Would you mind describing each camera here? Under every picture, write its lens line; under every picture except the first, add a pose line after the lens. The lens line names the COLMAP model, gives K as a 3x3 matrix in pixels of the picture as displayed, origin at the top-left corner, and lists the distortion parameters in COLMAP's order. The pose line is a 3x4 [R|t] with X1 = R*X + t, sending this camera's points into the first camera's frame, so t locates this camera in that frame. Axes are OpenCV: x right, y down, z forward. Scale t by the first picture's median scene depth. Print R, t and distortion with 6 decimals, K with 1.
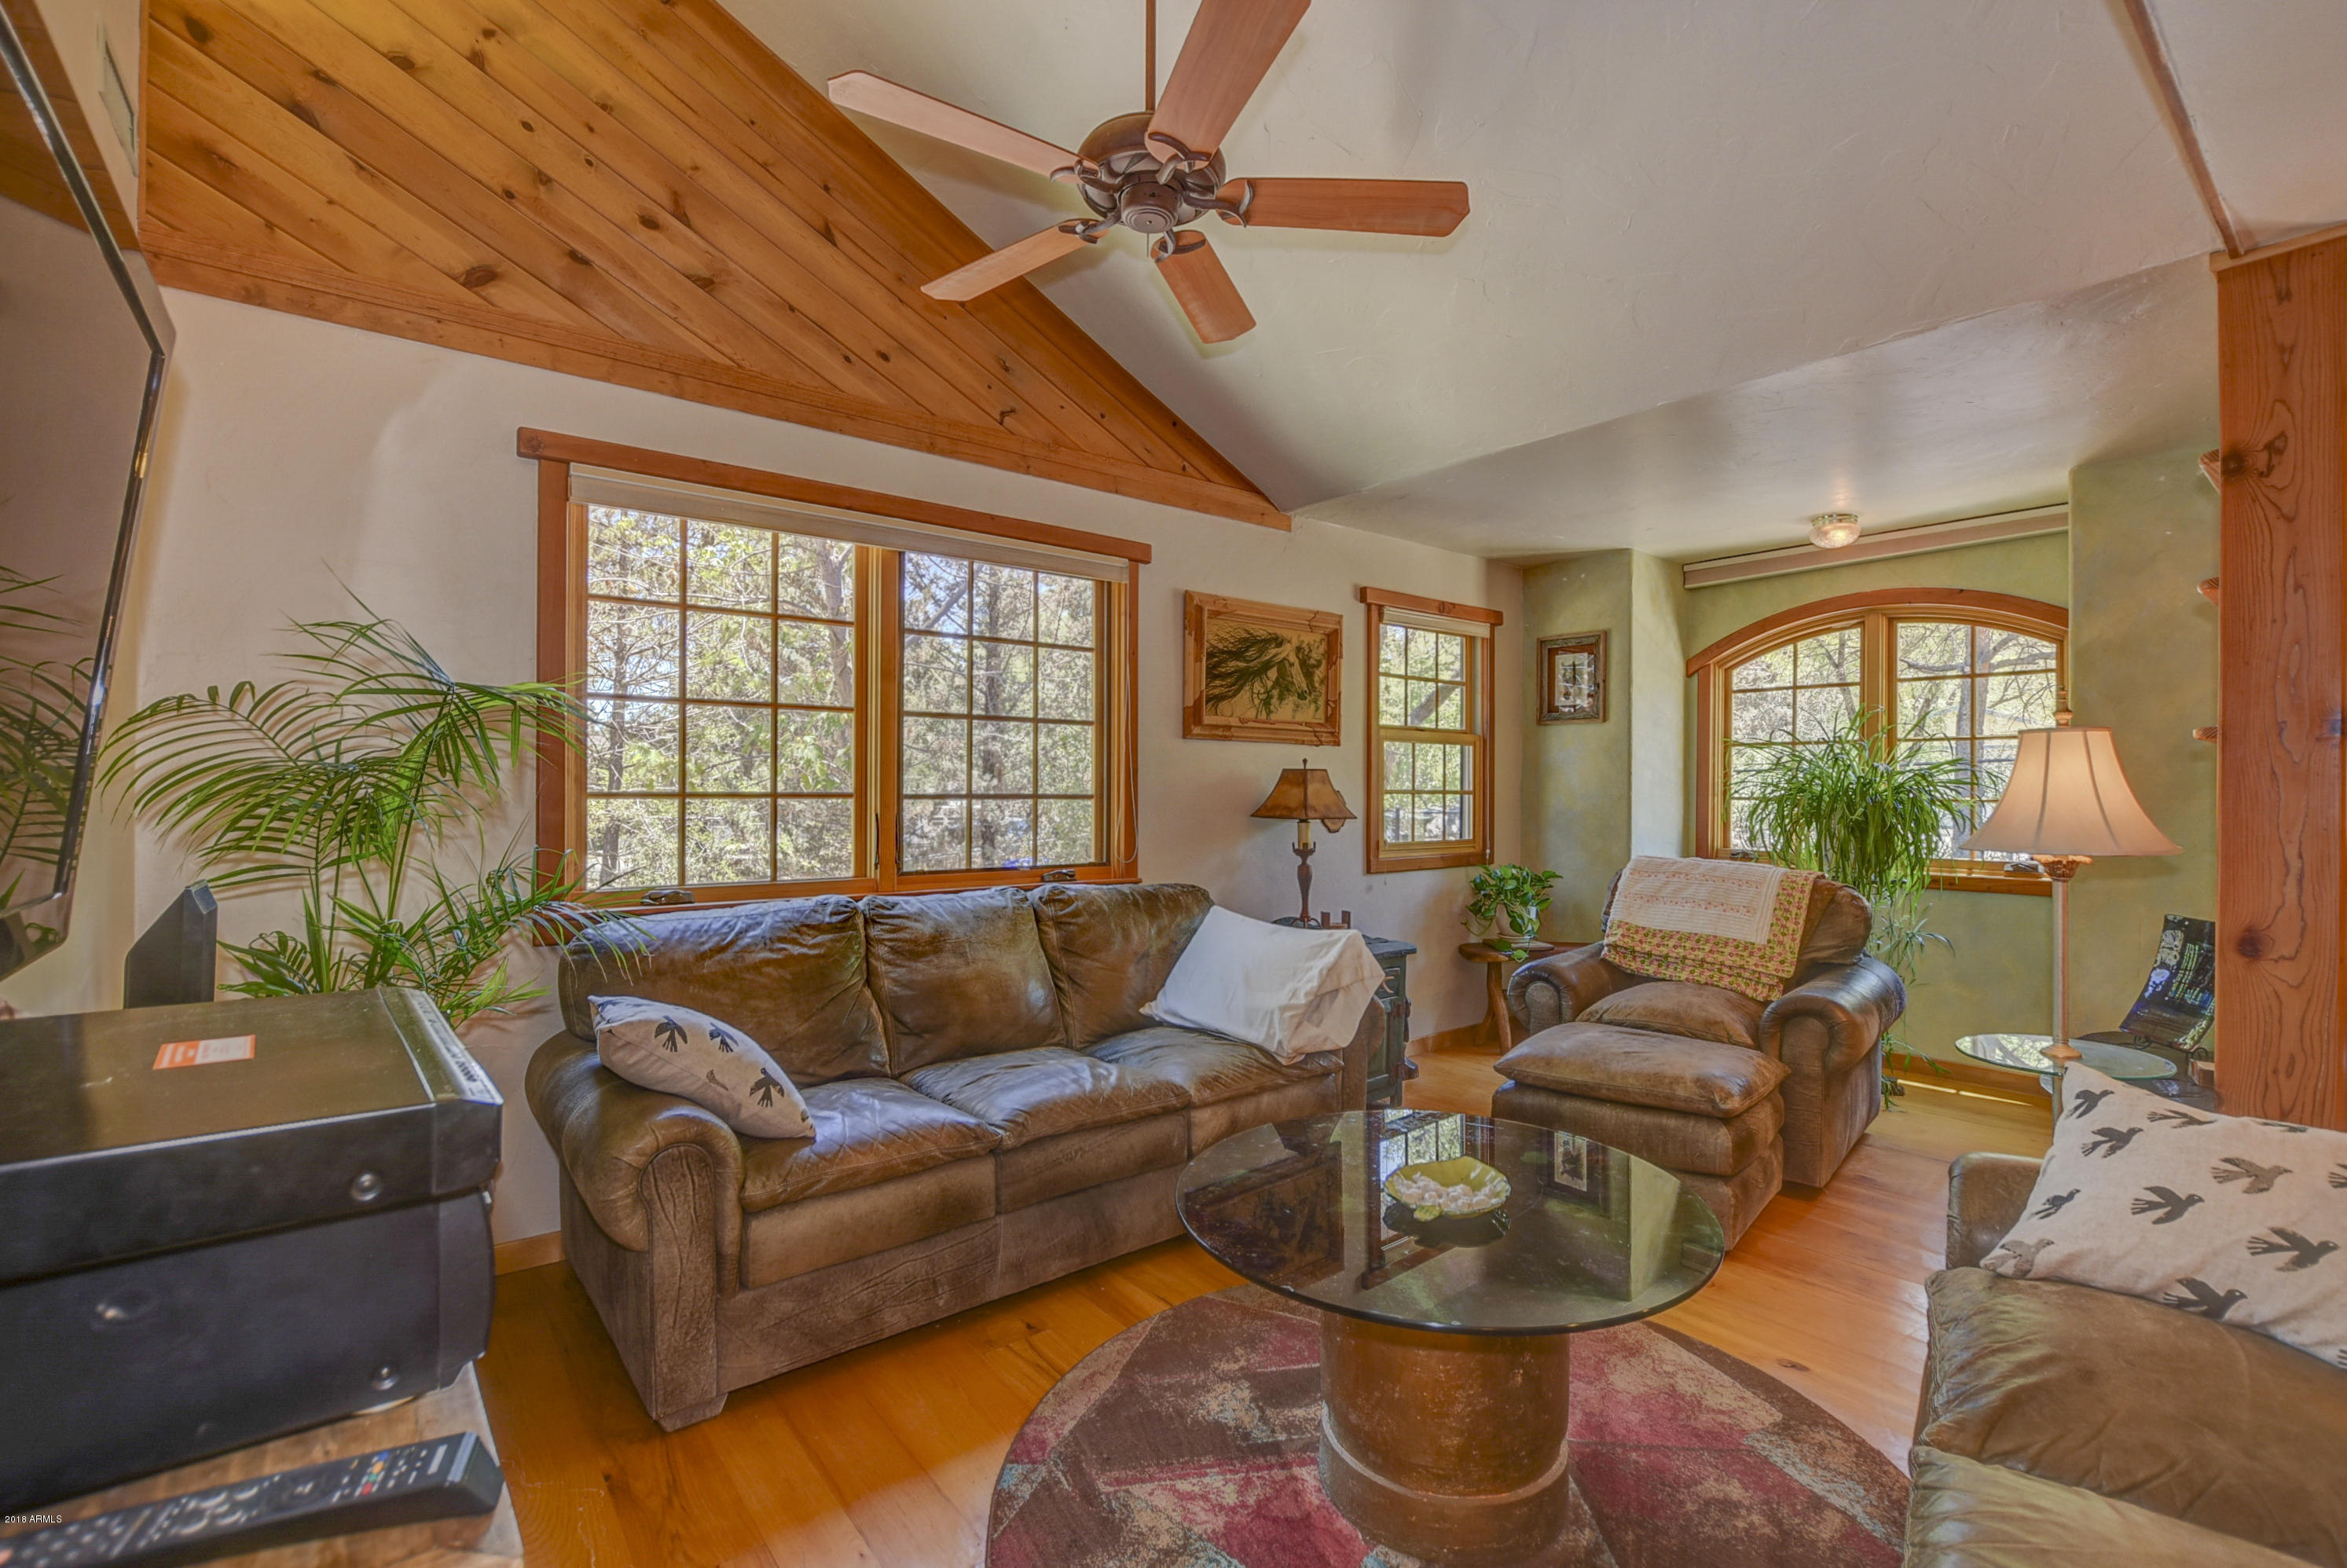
lens RADIAL K [[1039.8, 0, 1184.7], [0, 1039.8, 798.4], [0, 0, 1]] dist [-0.027006, 0.004032]
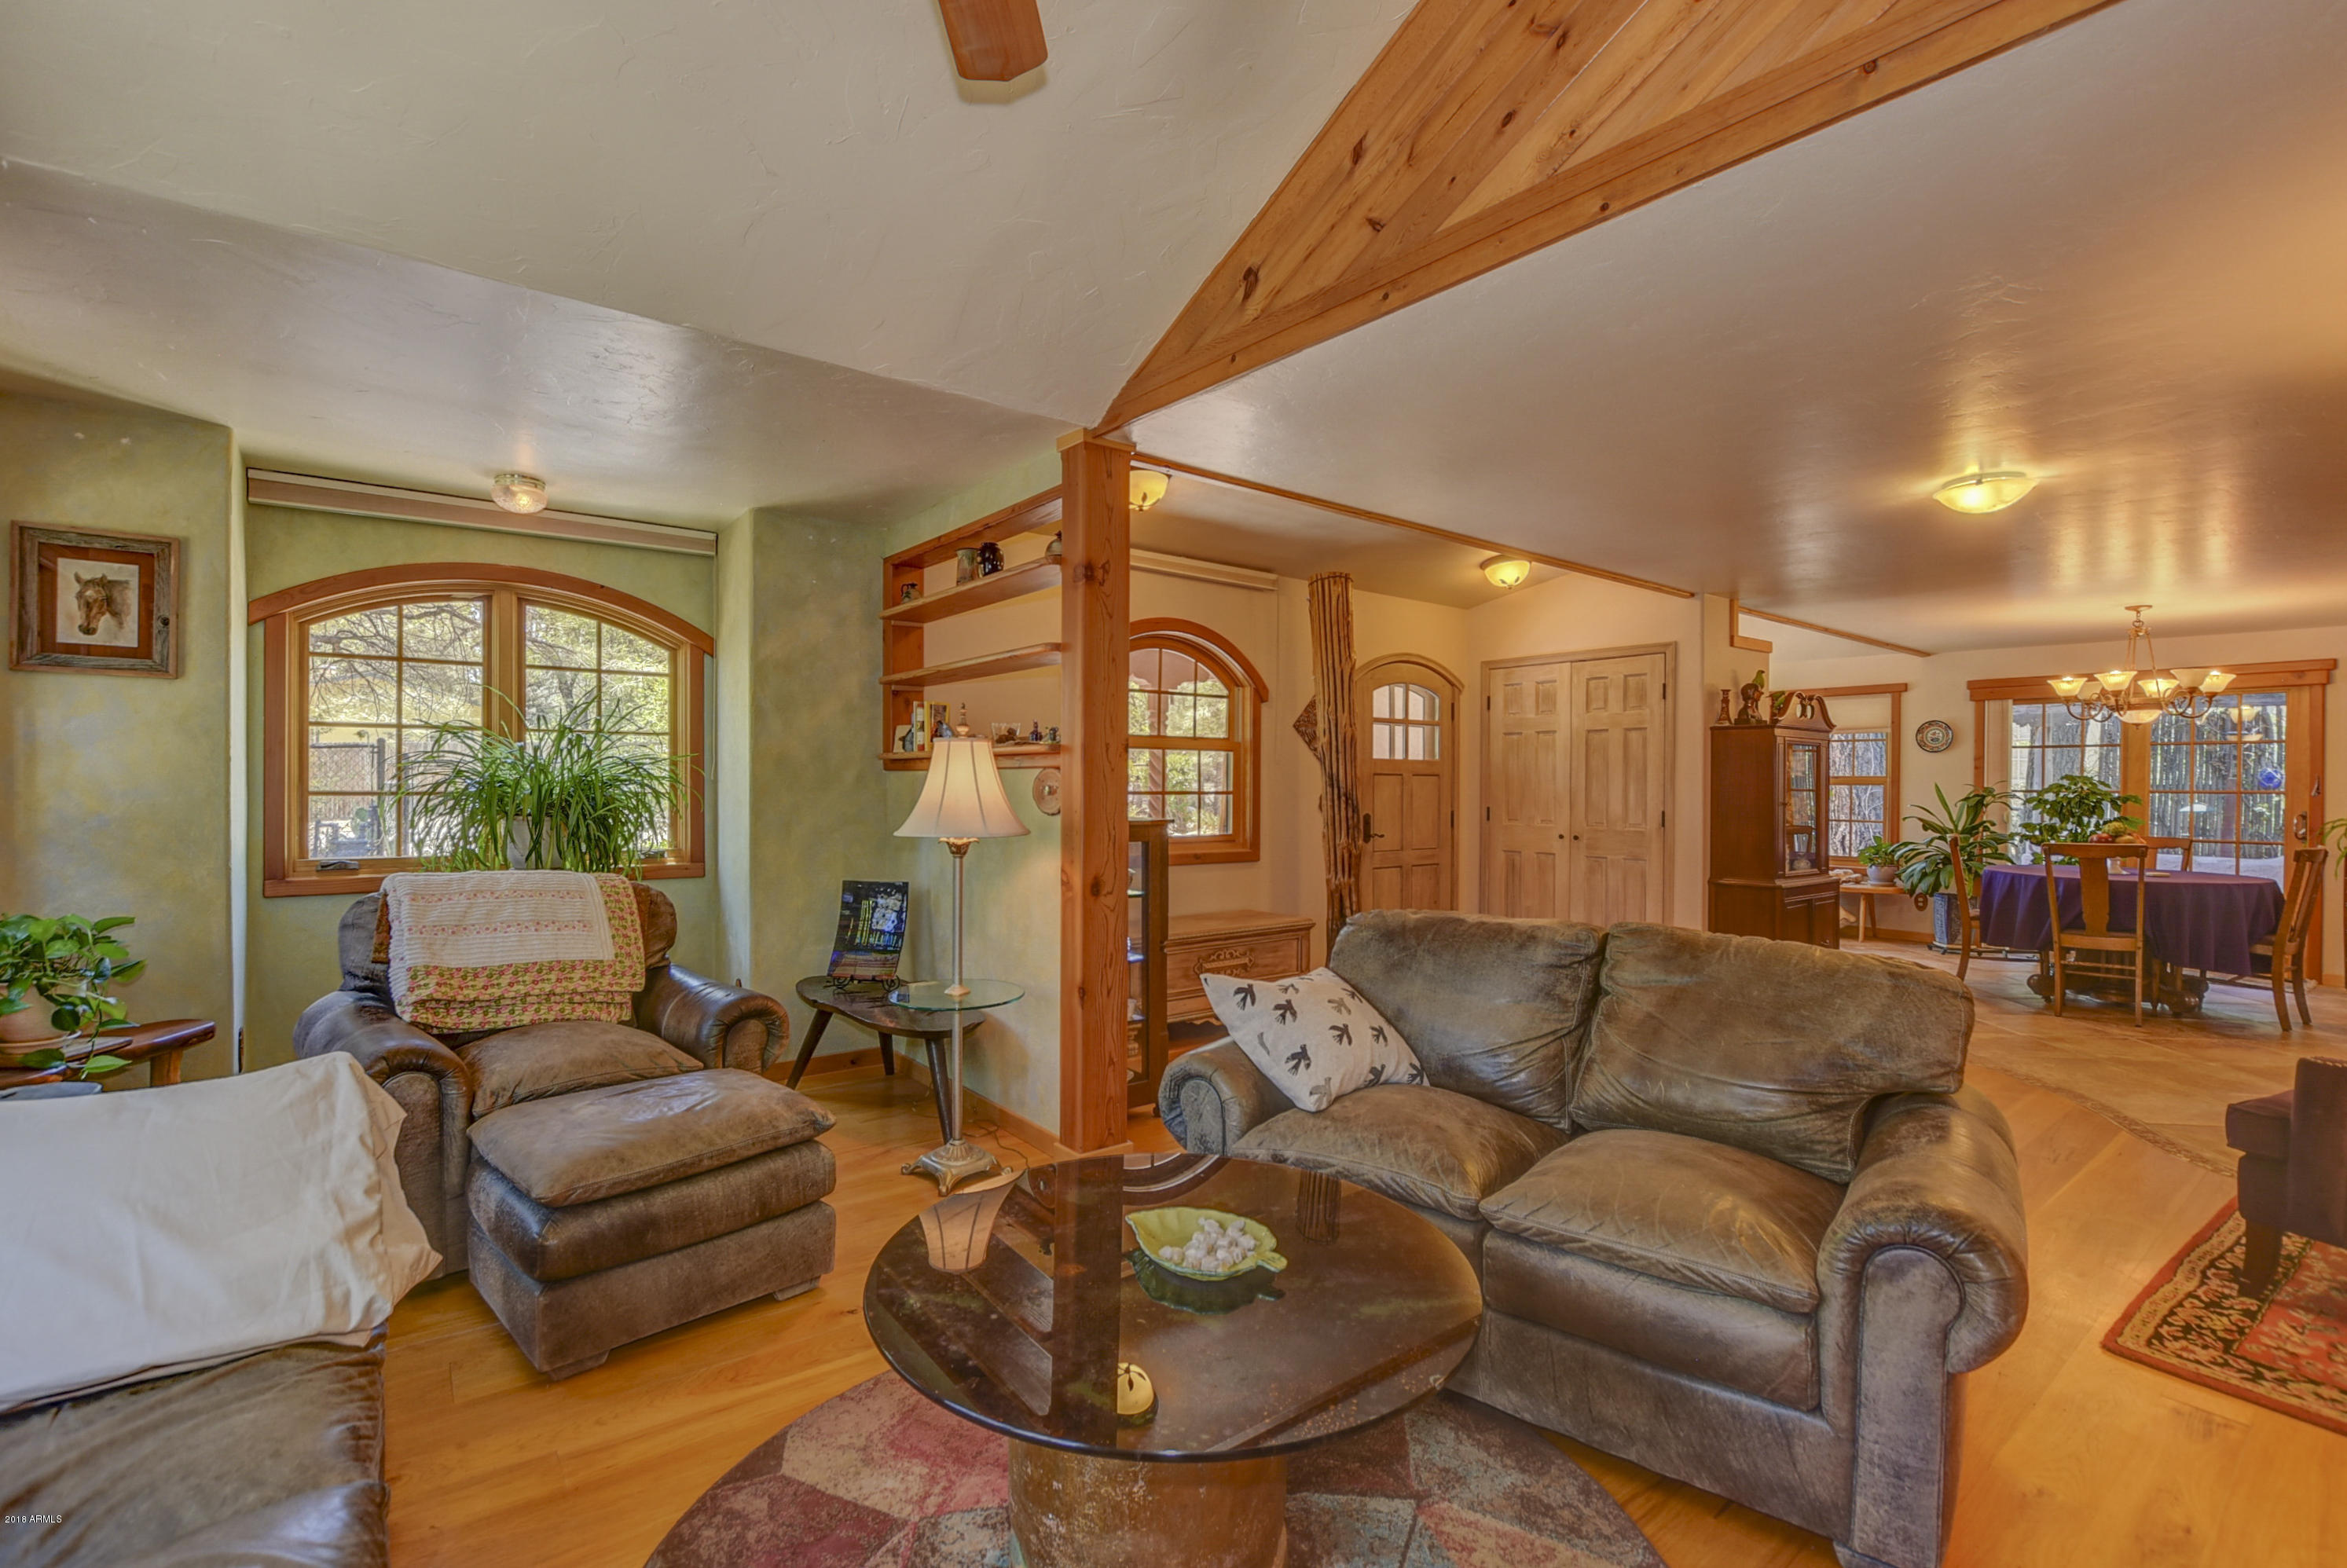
lens RADIAL K [[1039.8, 0, 1171.3], [0, 1039.8, 786.9], [0, 0, 1]] dist [-0.027006, 0.004032]
pose [[0.021033, -0.008625, 0.999742, -0.280498], [0.003493, 0.999957, 0.008554, -0.011144], [-0.999773, 0.003312, 0.021062, 0.453622]]
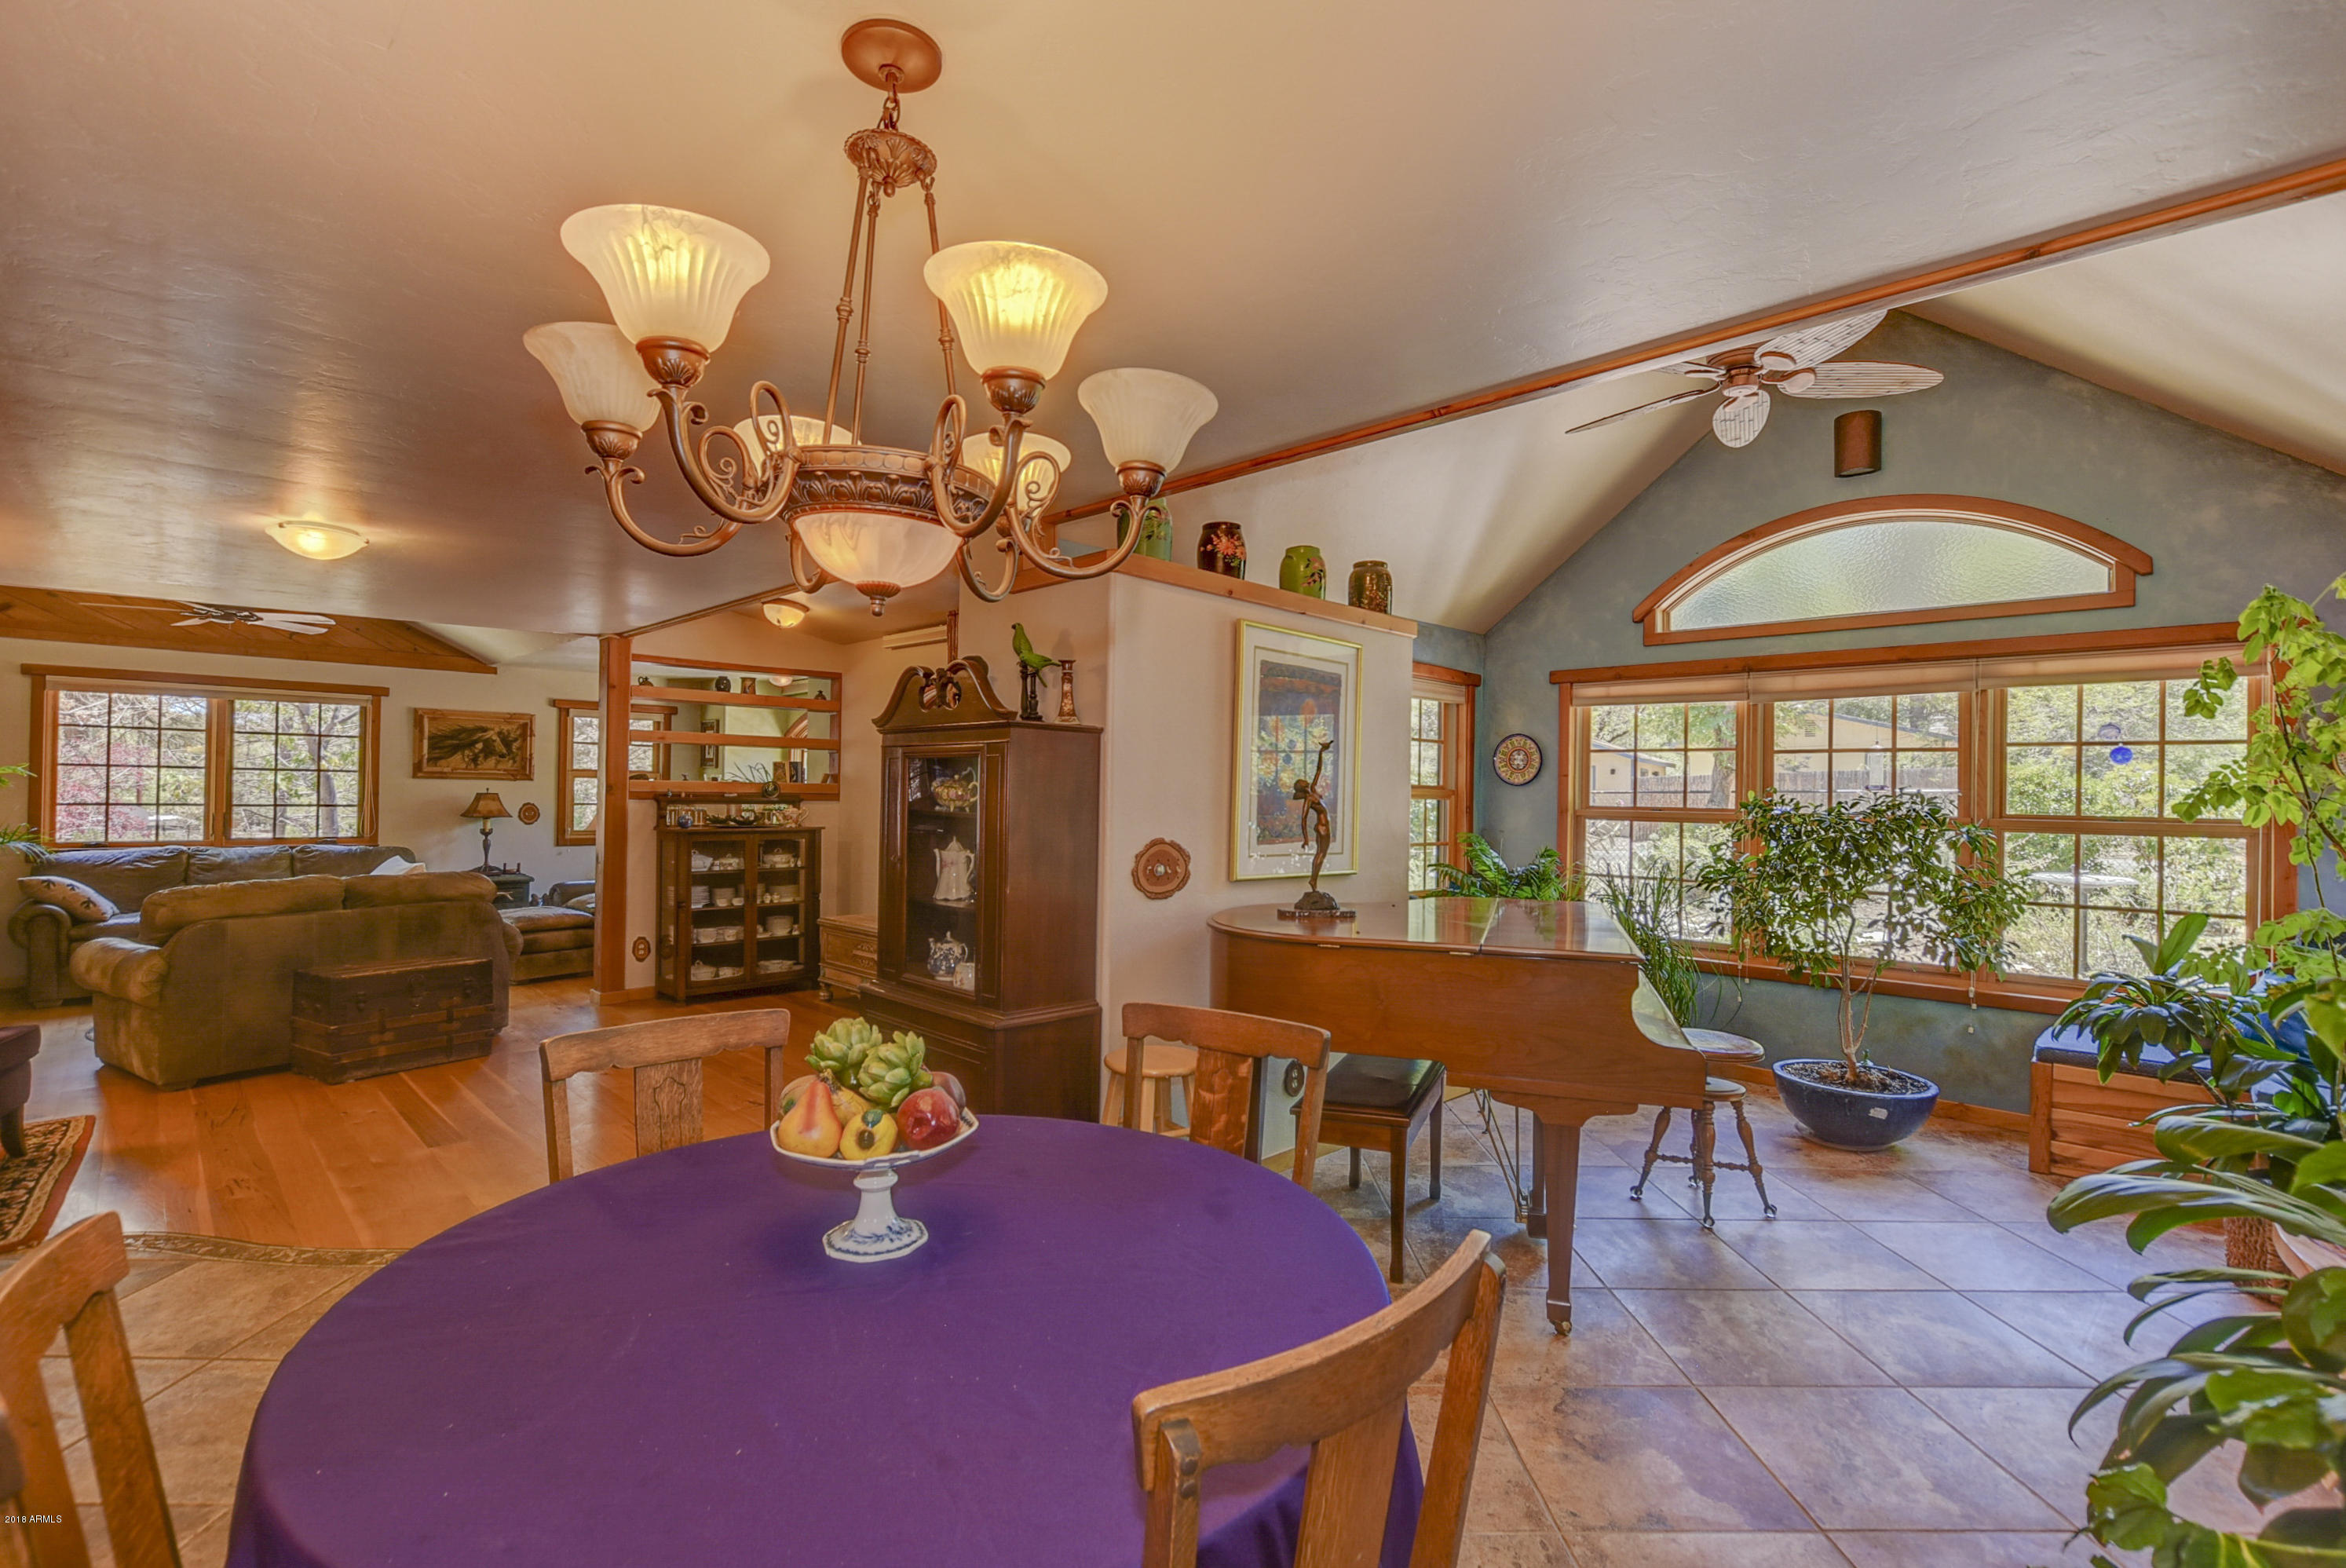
lens RADIAL K [[1039.5, 0, 1170.7], [0, 1039.5, 789.1], [0, 0, 1]] dist [-0.027006, 0.004032]
pose [[0.992424, 0.010610, 0.122404, 1.380180], [-0.008799, 0.999844, -0.015328, -0.019362], [-0.122548, 0.014135, 0.992362, -1.352851]]
